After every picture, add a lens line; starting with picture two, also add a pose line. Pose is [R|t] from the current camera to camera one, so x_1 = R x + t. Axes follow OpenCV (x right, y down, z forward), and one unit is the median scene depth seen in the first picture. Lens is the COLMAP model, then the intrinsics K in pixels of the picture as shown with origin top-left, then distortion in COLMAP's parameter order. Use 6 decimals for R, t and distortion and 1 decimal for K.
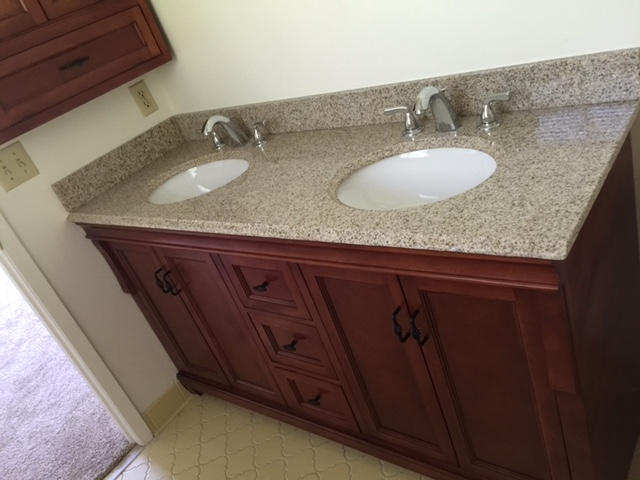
lens RADIAL K [[554.9, 0, 320.0], [0, 554.9, 240.0], [0, 0, 1]] dist [0.095301, -0.115256]
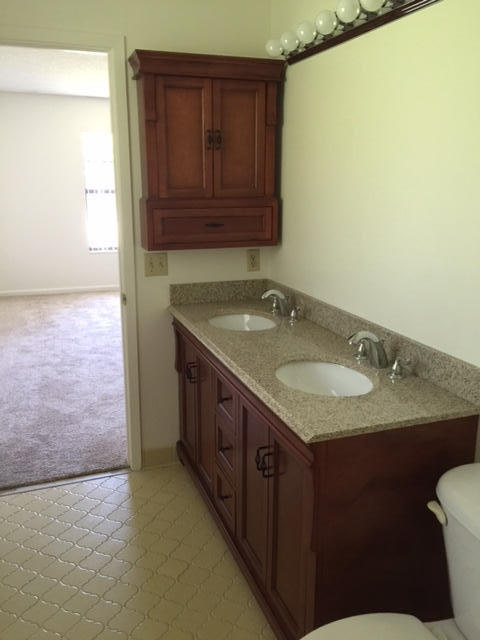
lens RADIAL K [[554.9, 0, 240.0], [0, 554.9, 320.0], [0, 0, 1]] dist [0.095301, -0.115256]
pose [[0.785530, 0.446111, -0.428867, 0.391288], [-0.507360, 0.861079, -0.033601, -0.059516], [0.354299, 0.243985, 0.902742, -0.312459]]
